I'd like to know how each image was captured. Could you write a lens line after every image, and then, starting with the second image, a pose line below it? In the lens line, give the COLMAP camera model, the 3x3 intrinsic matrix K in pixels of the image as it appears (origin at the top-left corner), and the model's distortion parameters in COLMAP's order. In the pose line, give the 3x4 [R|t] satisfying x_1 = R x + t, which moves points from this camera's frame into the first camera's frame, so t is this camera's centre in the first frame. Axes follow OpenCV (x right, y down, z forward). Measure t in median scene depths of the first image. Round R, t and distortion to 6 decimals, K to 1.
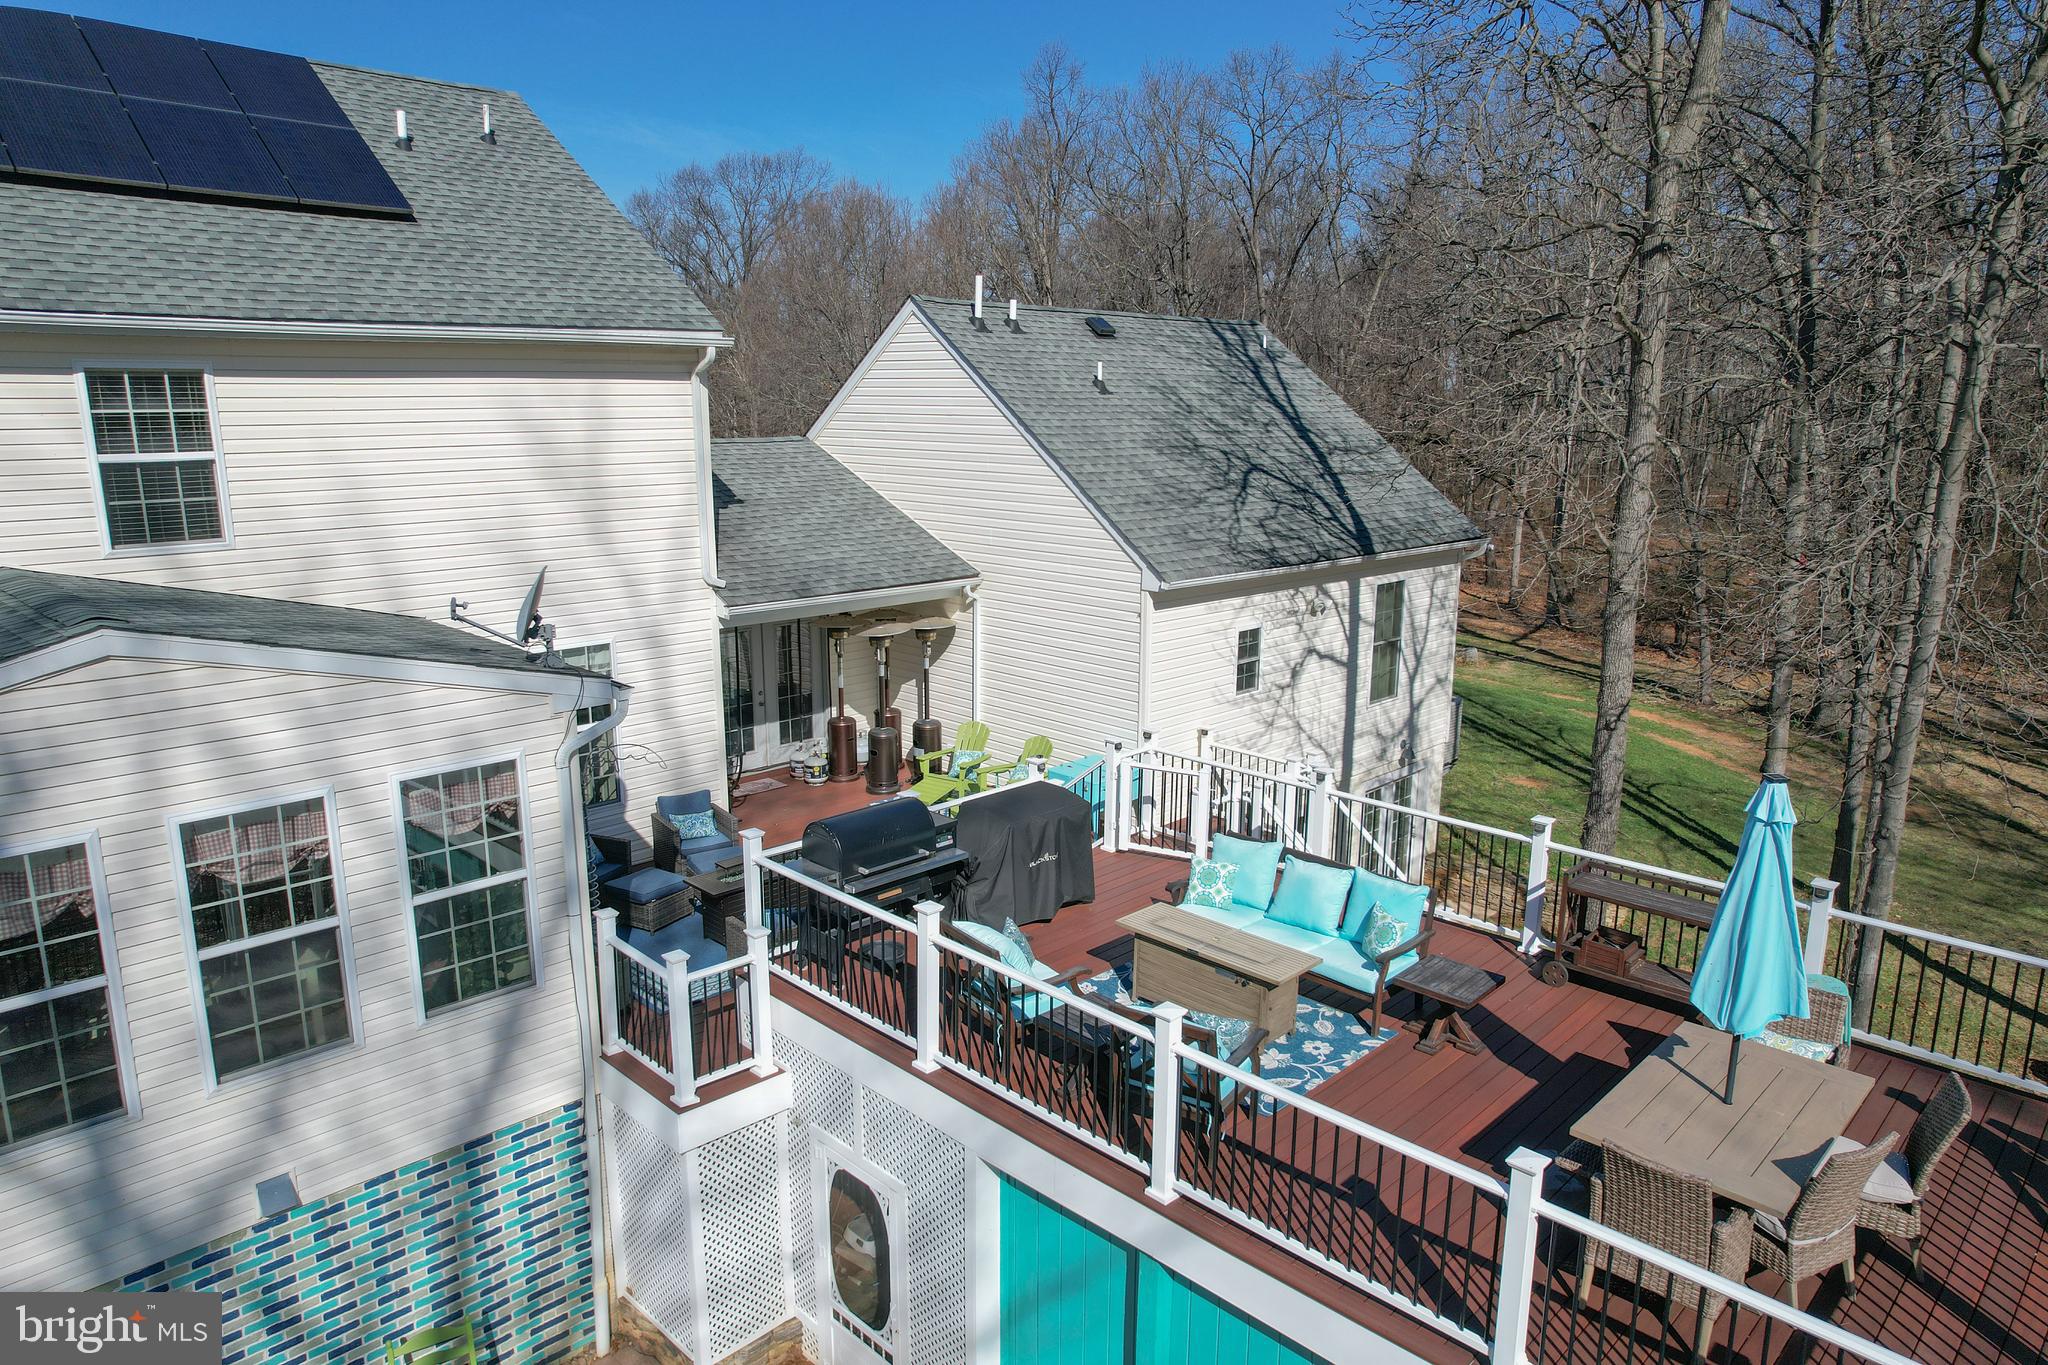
lens RADIAL K [[1307.3, 0, 1025.8], [0, 1307.3, 679.3], [0, 0, 1]] dist [-0.072009, 0.064943]
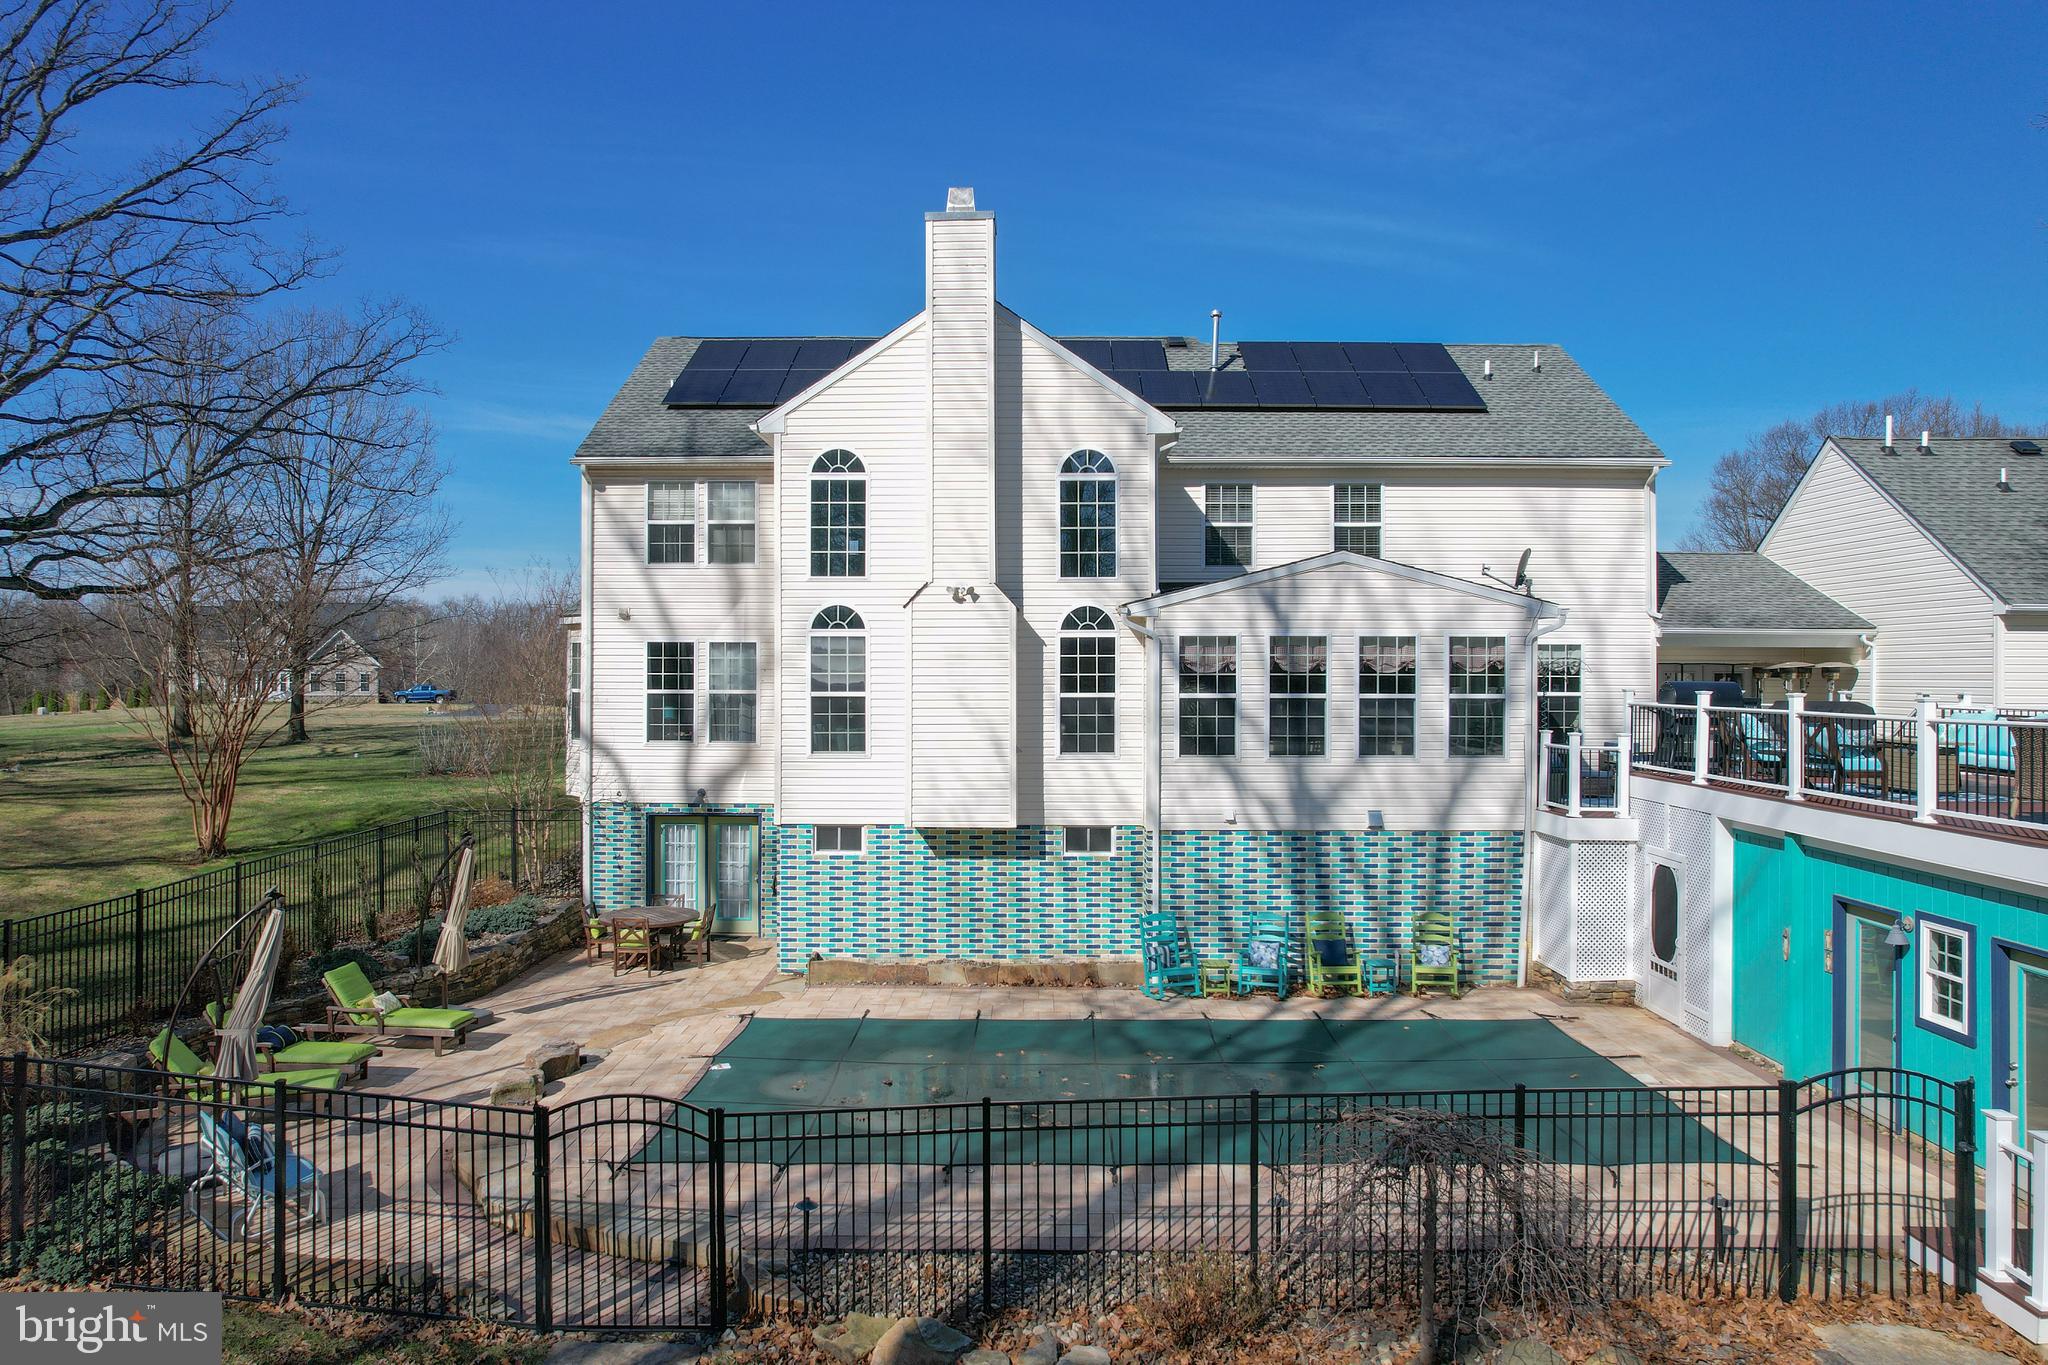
lens RADIAL K [[1307.3, 0, 1025.8], [0, 1307.3, 679.3], [0, 0, 1]] dist [-0.072009, 0.064943]
pose [[0.701912, -0.000053, -0.712264, 0.358152], [-0.151619, 0.977070, -0.149488, 0.371611], [0.695939, 0.212920, 0.685809, -0.613355]]
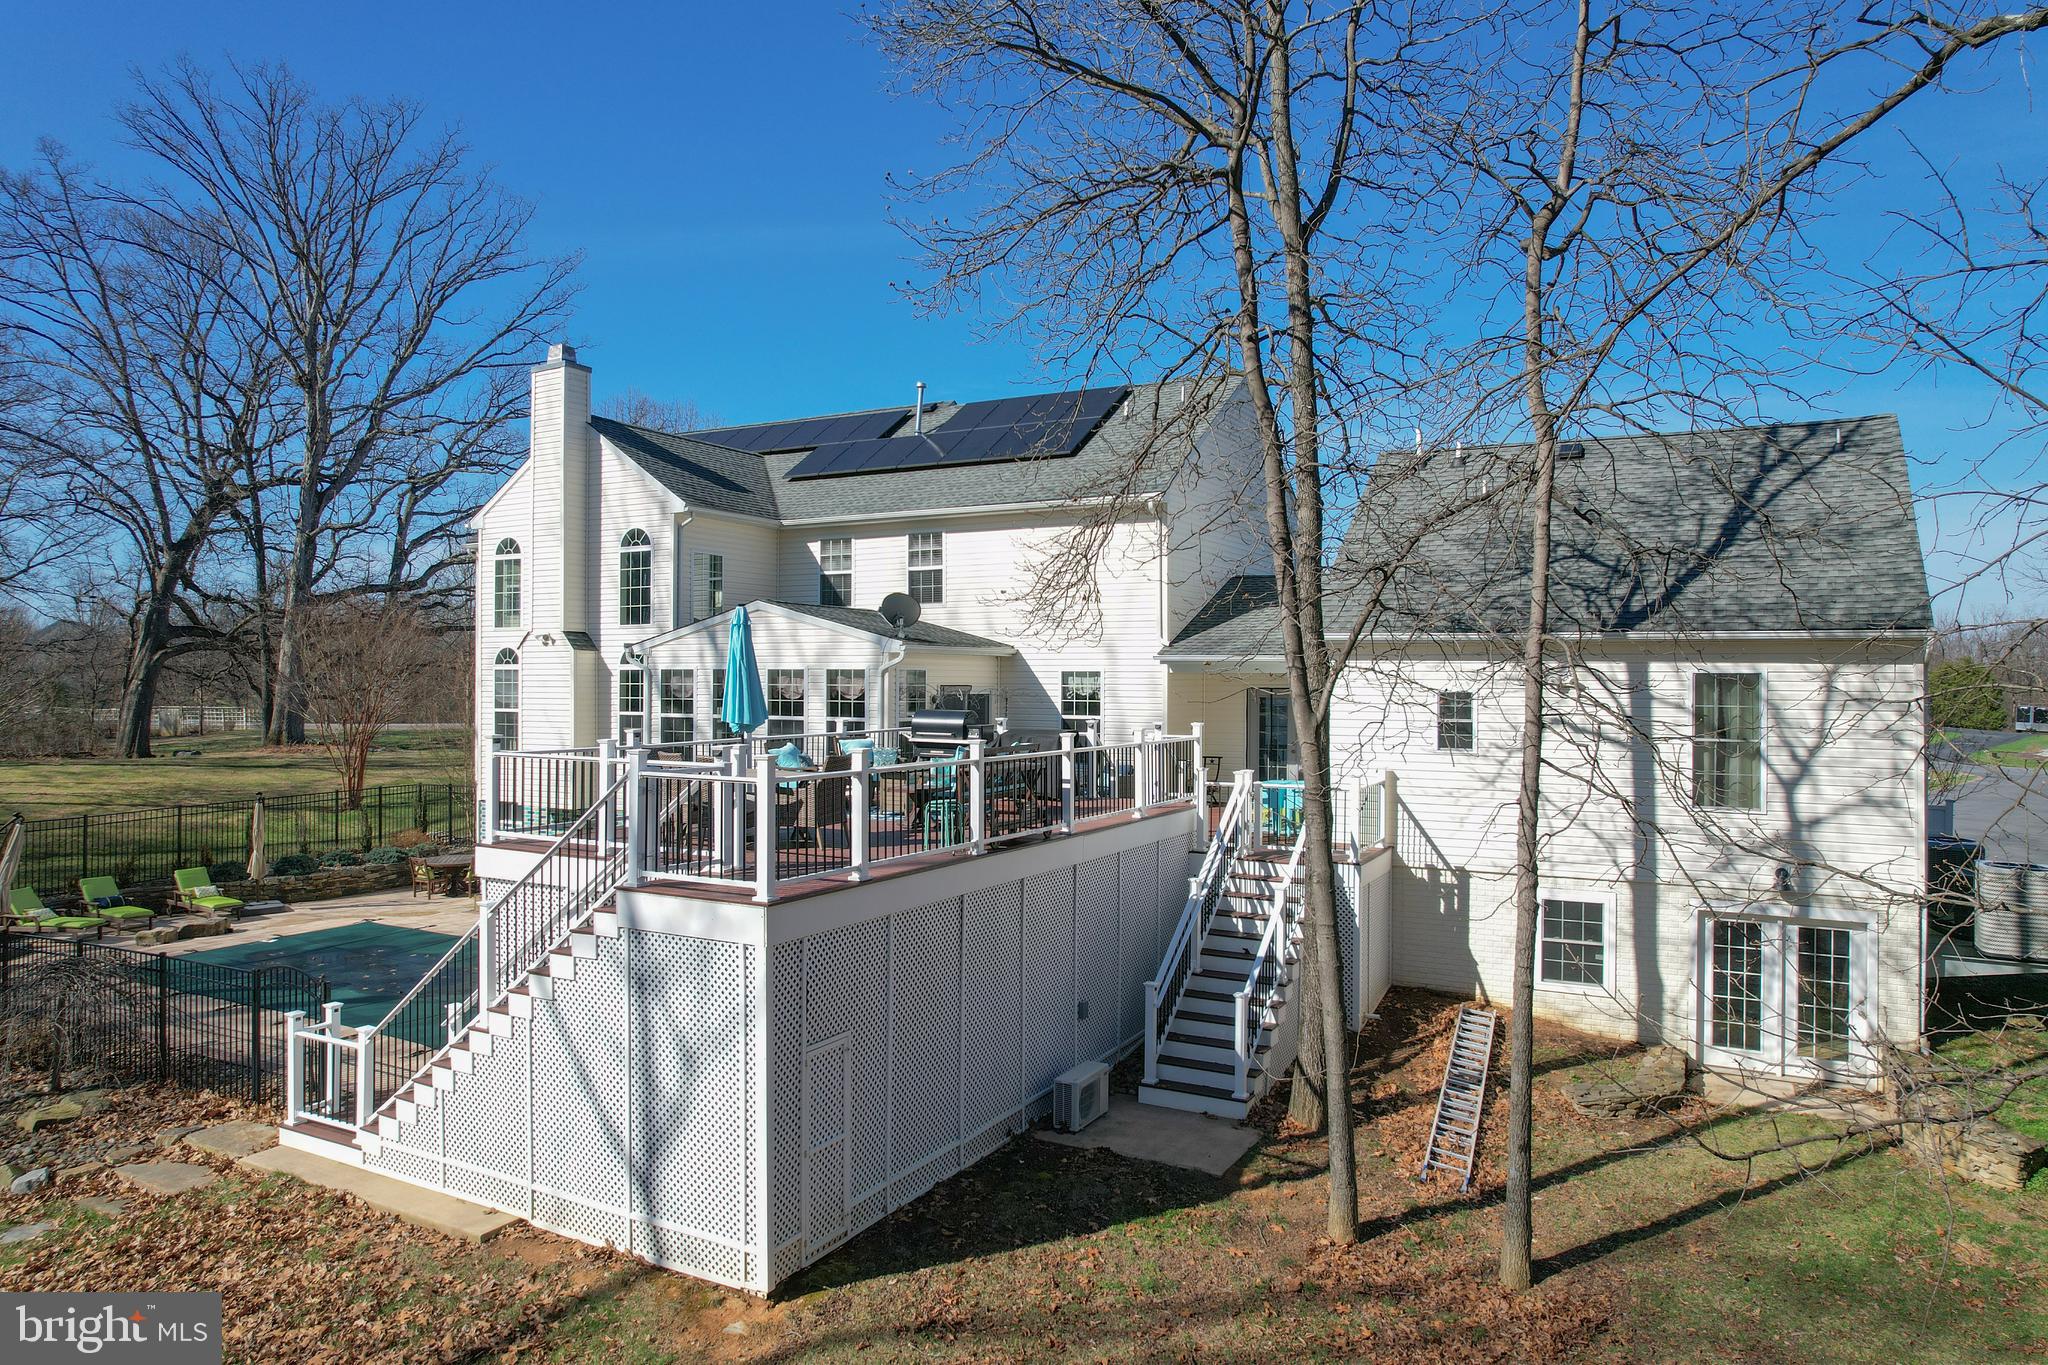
lens RADIAL K [[1307.3, 0, 1025.8], [0, 1307.3, 679.3], [0, 0, 1]] dist [-0.072009, 0.064943]
pose [[0.284502, -0.001912, -0.958673, 1.364707], [-0.206348, 0.976436, -0.063185, 0.116883], [0.936204, 0.215797, 0.277404, 0.420623]]
